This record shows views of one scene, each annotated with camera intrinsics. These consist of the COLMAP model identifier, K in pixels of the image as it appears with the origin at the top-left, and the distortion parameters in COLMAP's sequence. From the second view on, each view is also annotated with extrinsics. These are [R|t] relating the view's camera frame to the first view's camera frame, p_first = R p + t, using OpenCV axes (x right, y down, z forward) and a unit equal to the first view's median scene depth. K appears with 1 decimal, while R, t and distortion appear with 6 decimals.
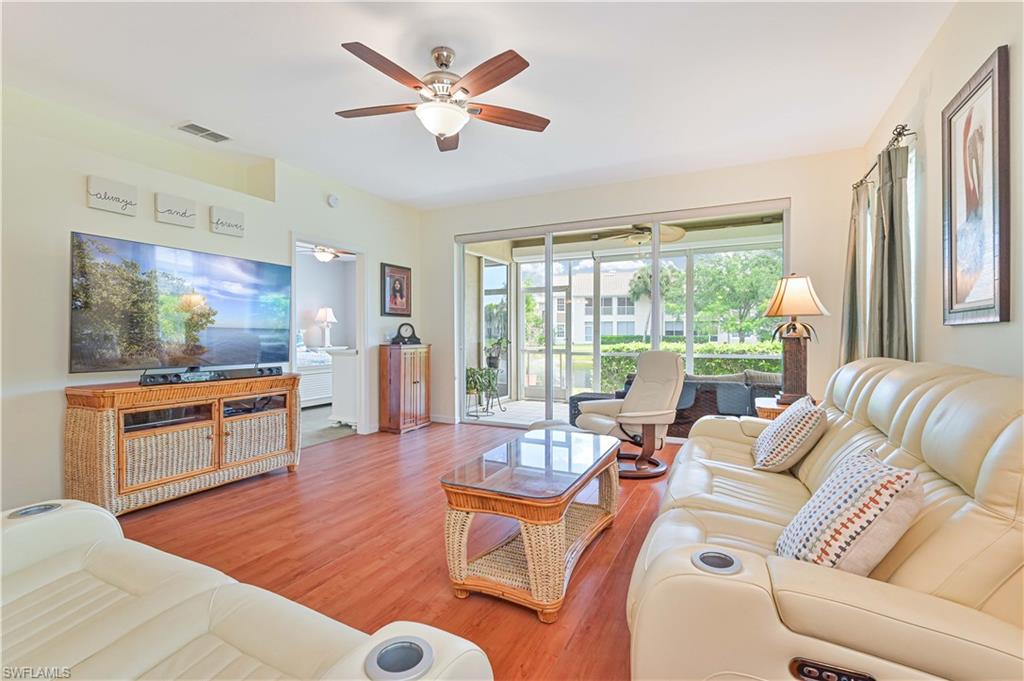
lens RADIAL K [[460.2, 0, 508.7], [0, 460.2, 333.6], [0, 0, 1]] dist [0.007440, 0.000021]
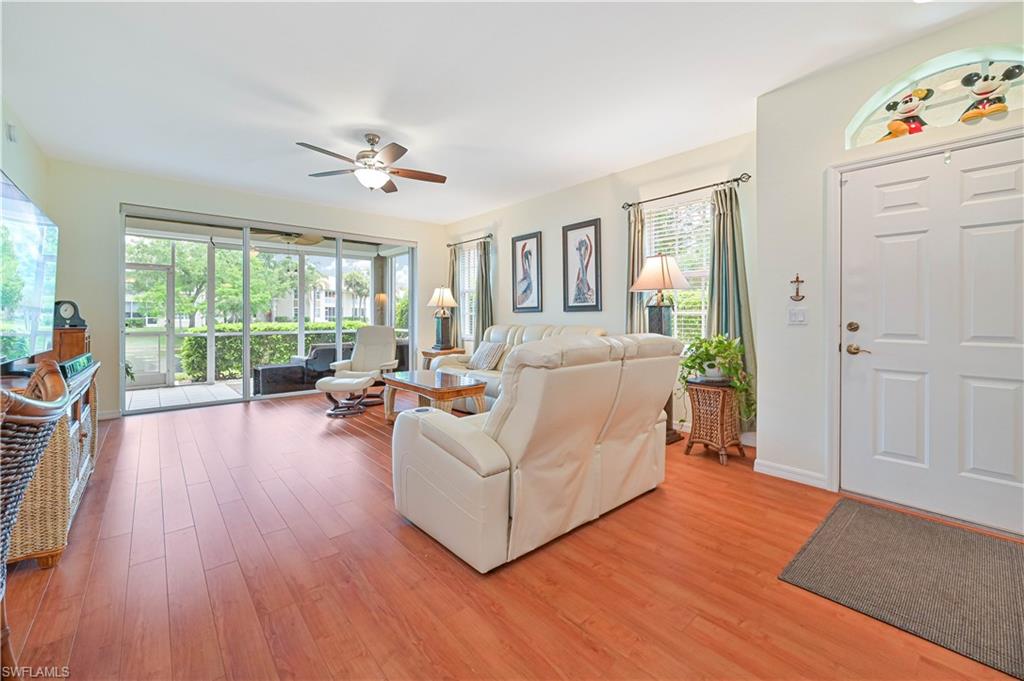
lens RADIAL K [[407.5, 0, 513.9], [0, 407.5, 313.5], [0, 0, 1]] dist [0.001224, 0.000257]
pose [[0.371900, 0.006579, 0.928249, -0.923022], [-0.001706, 0.999978, -0.006404, 0.004078], [-0.928271, 0.000798, 0.371904, 0.033982]]
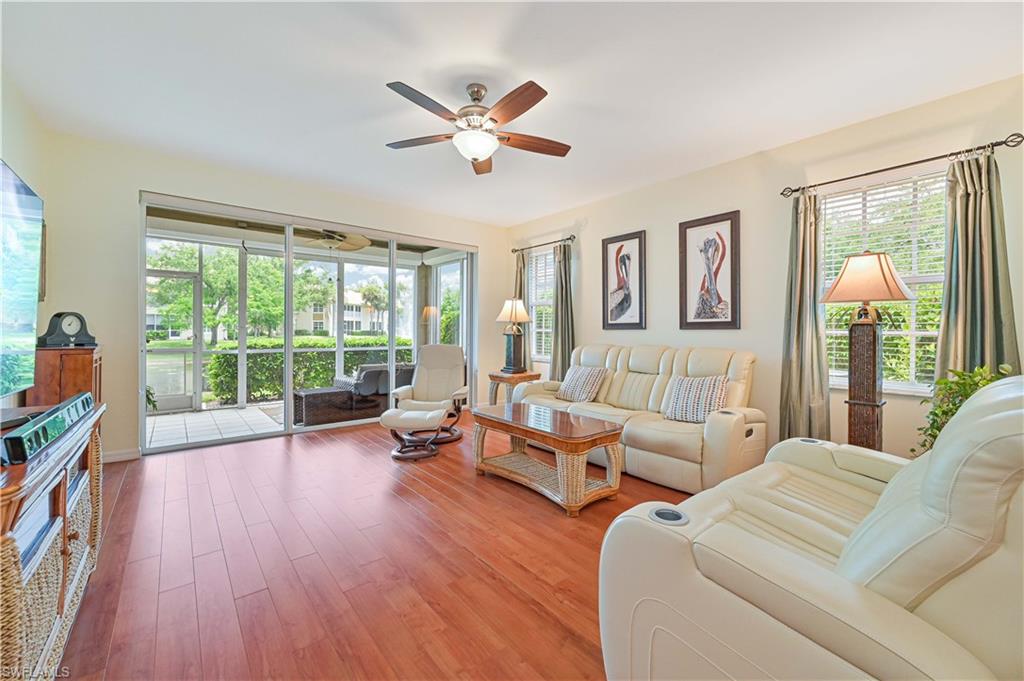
lens RADIAL K [[407.5, 0, 517.9], [0, 407.5, 331.0], [0, 0, 1]] dist [0.001224, 0.000257]
pose [[0.396218, 0.002544, 0.918153, -0.760705], [-0.008463, 0.999964, 0.000881, -0.004678], [-0.918118, -0.008120, 0.396225, 0.374040]]
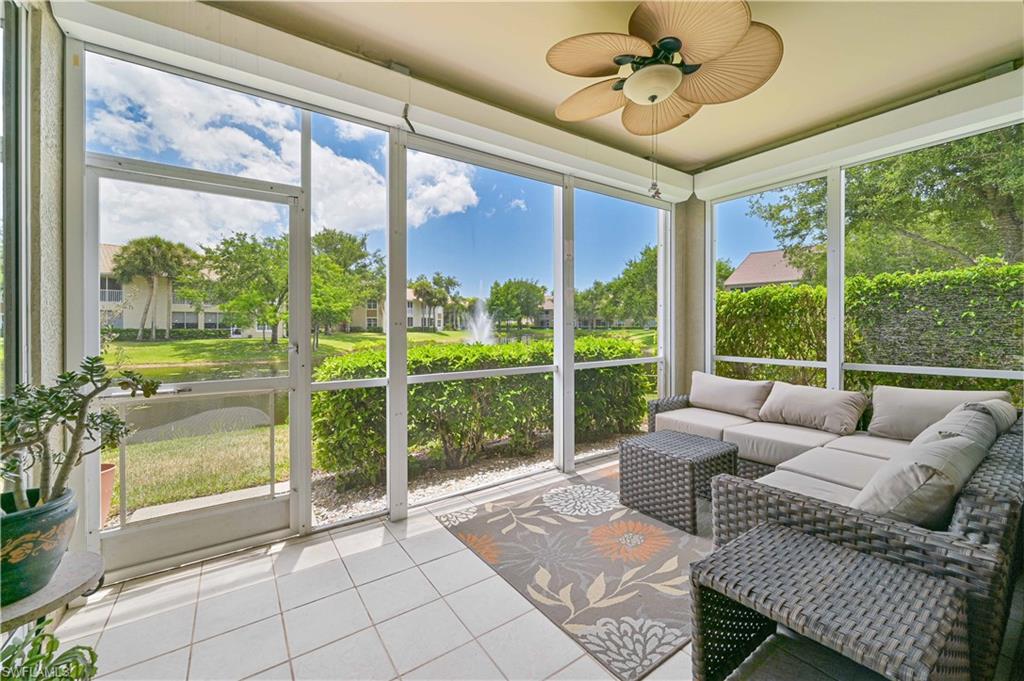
lens RADIAL K [[407.5, 0, 523.9], [0, 407.5, 328.2], [0, 0, 1]] dist [0.001224, 0.000257]
pose [[0.472074, -0.006735, 0.881533, -0.133494], [0.001424, 0.999975, 0.006878, -0.004673], [-0.881558, -0.001991, 0.472072, 1.663925]]
